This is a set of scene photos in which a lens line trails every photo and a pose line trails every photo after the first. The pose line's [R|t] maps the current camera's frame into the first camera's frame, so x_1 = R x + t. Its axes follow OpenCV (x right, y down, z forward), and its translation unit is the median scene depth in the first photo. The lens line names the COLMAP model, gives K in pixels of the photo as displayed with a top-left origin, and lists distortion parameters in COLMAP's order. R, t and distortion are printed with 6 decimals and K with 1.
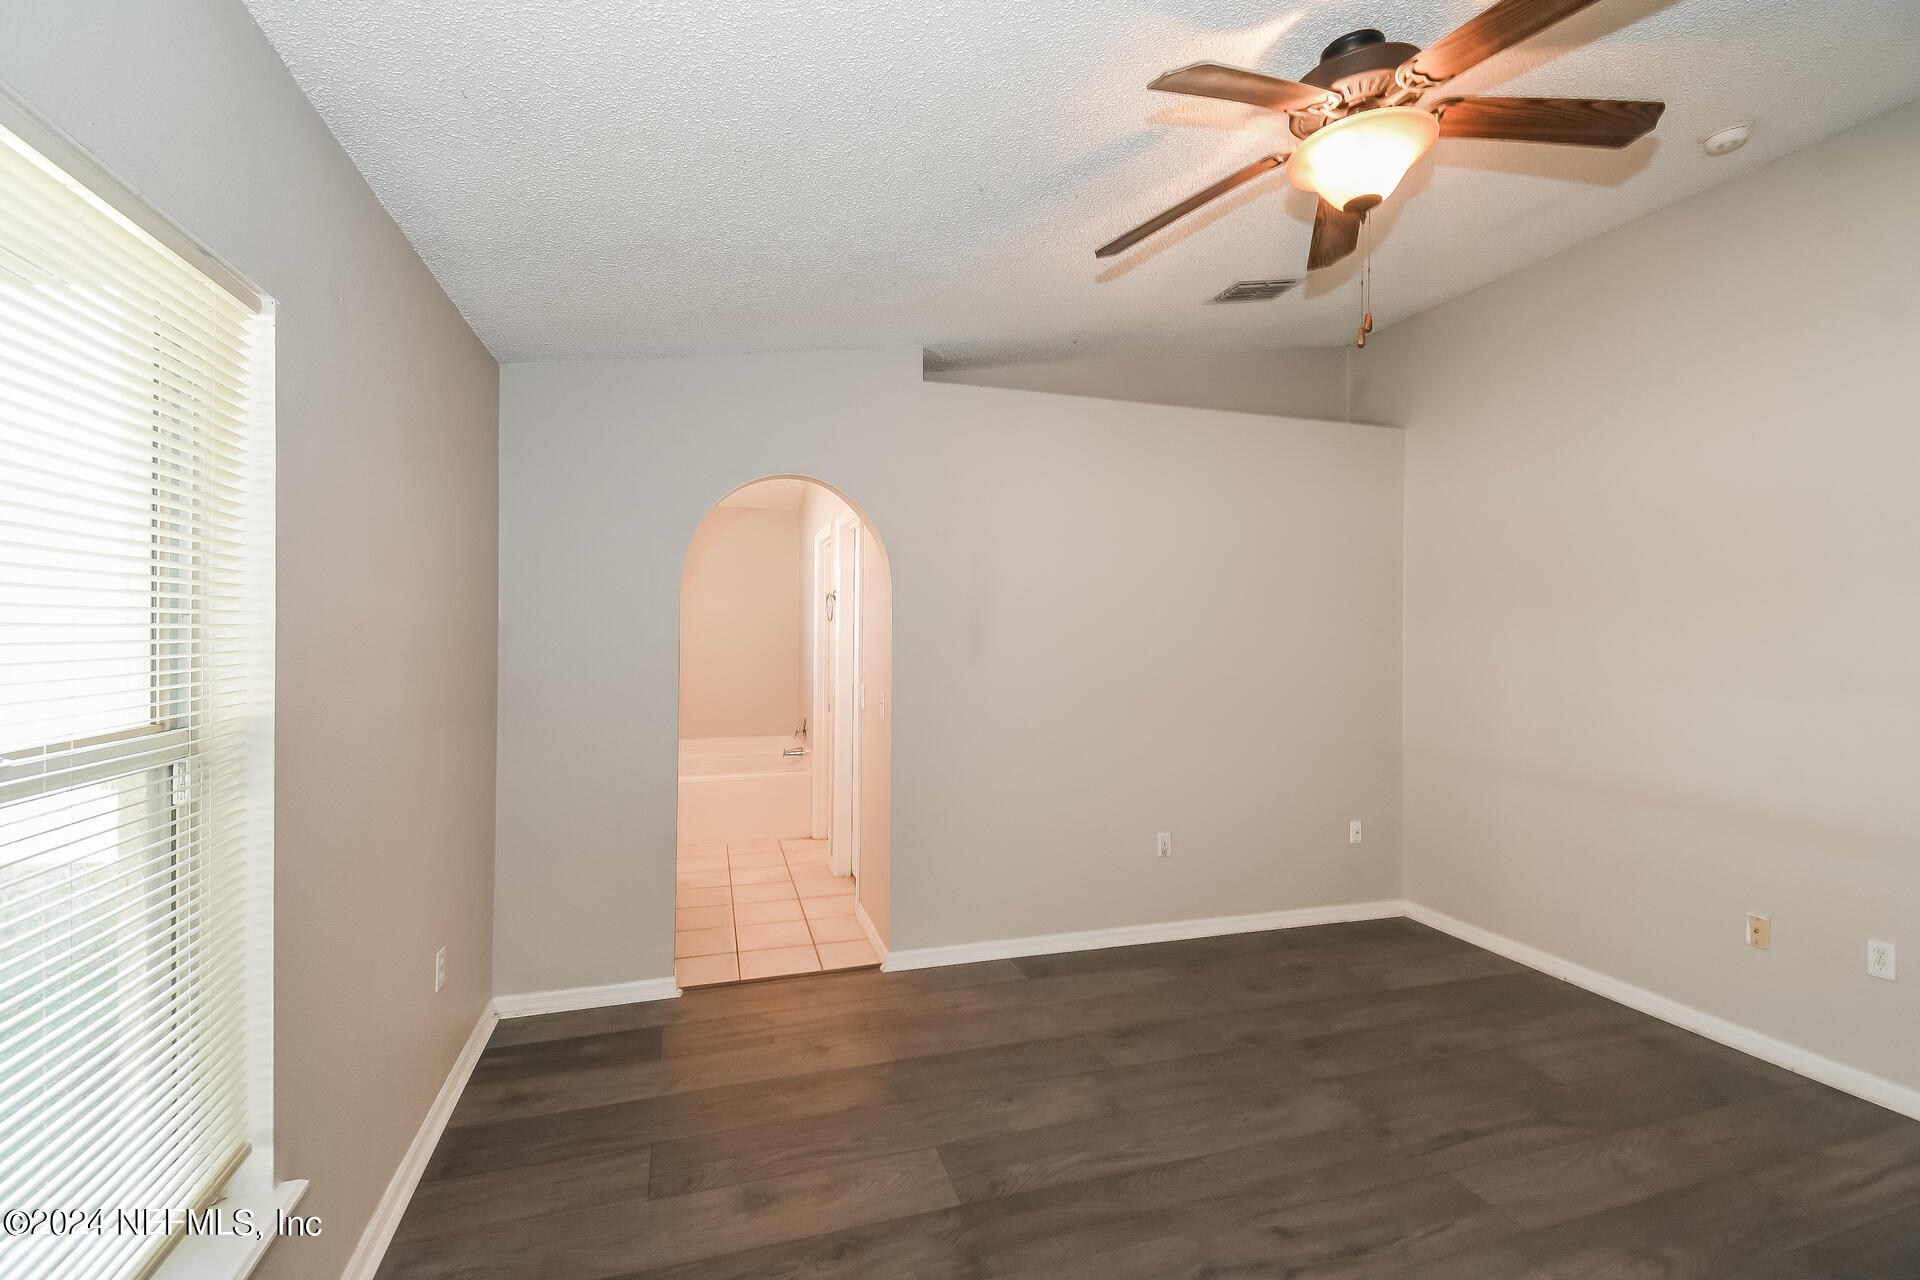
lens RADIAL K [[831.1, 0, 937.3], [0, 831.1, 632.9], [0, 0, 1]] dist [0.034667, -0.000089]
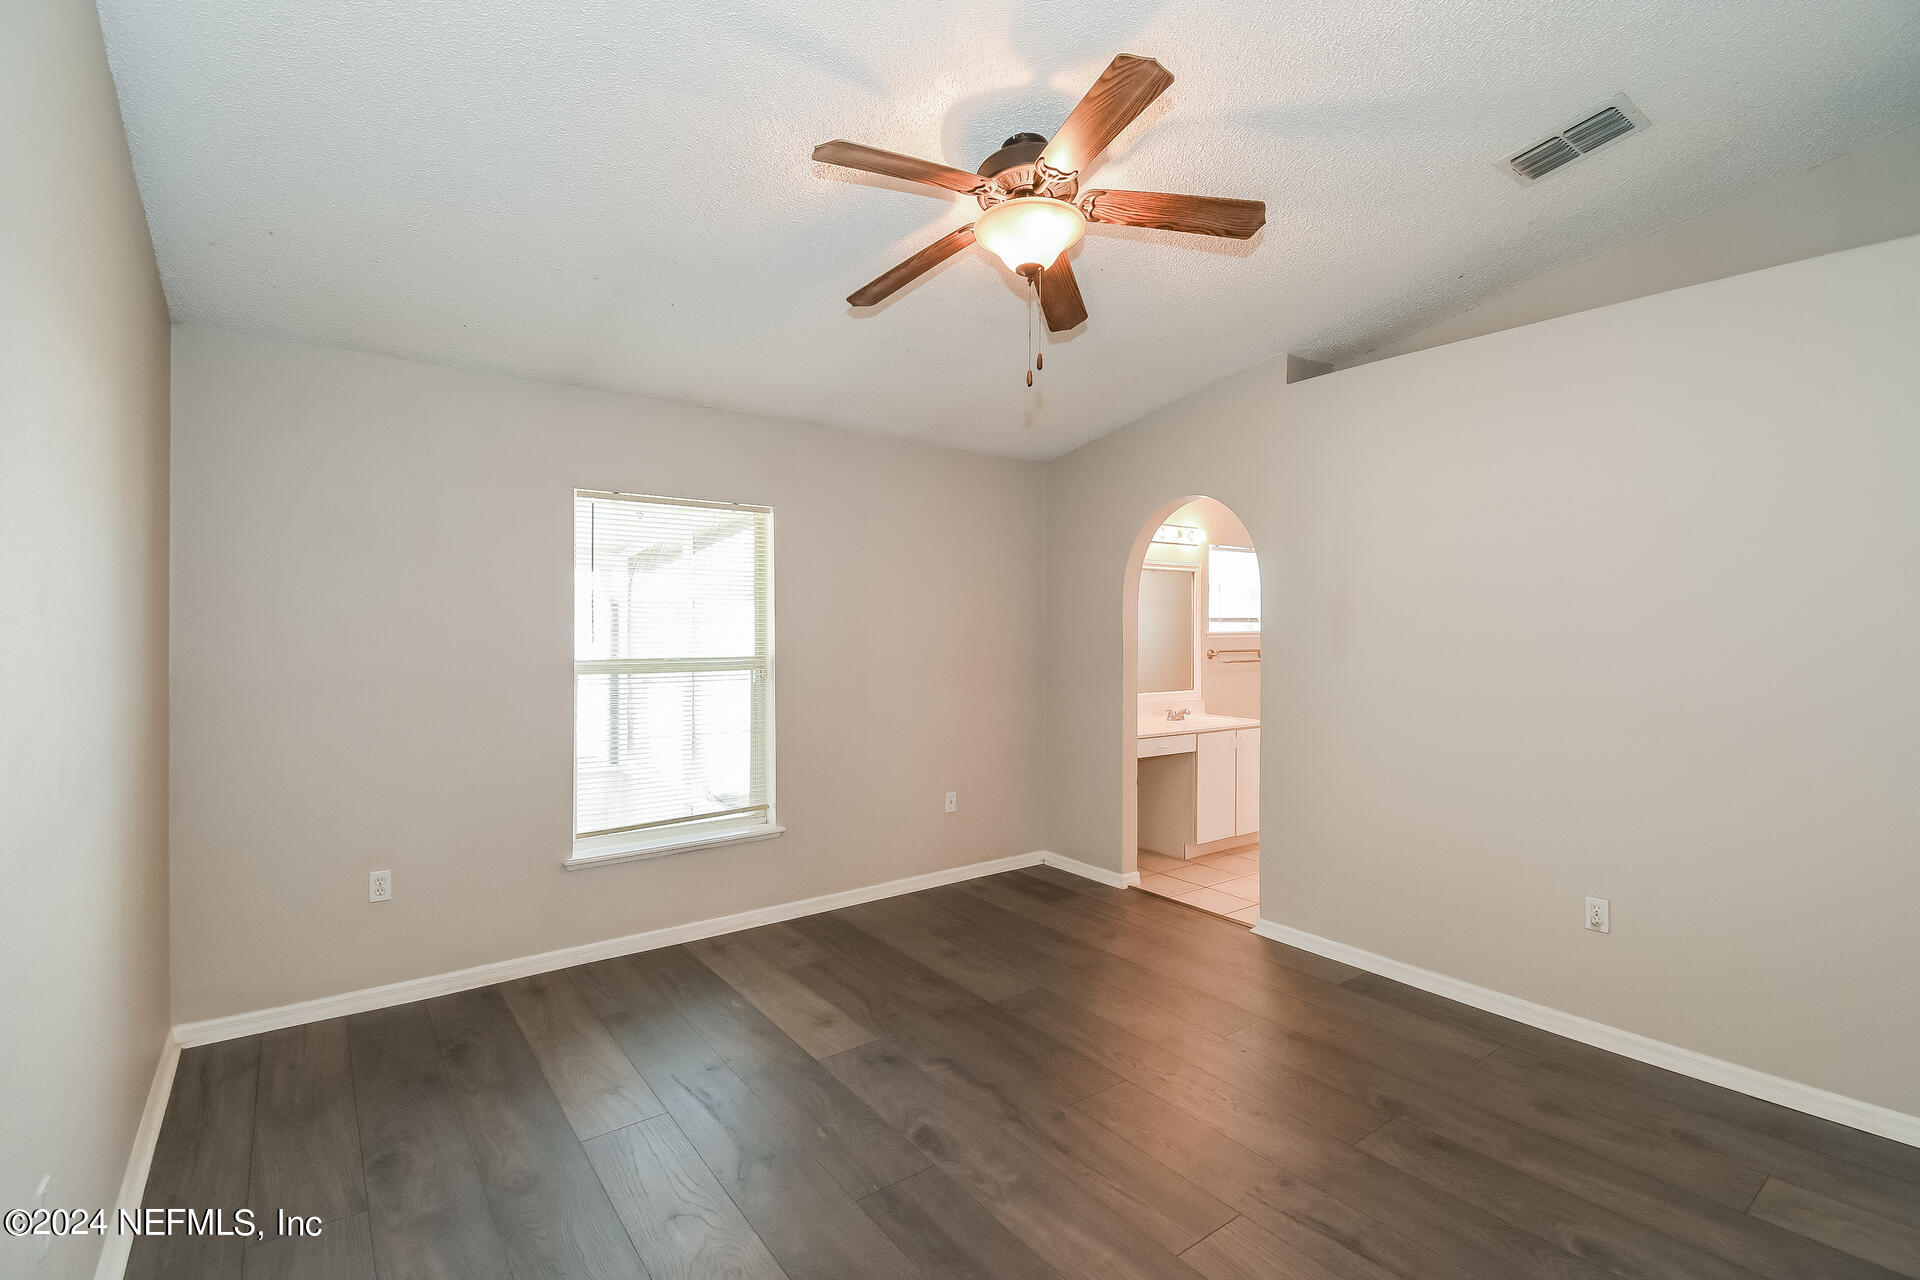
lens RADIAL K [[811.8, 0, 960.0], [0, 811.8, 640.0], [0, 0, 1]] dist [-0.016555, -0.000287]
pose [[0.351235, 0.005659, -0.936270, 0.931001], [-0.001062, 0.999983, 0.005646, 0.014325], [0.936287, -0.000988, 0.351235, 0.304032]]
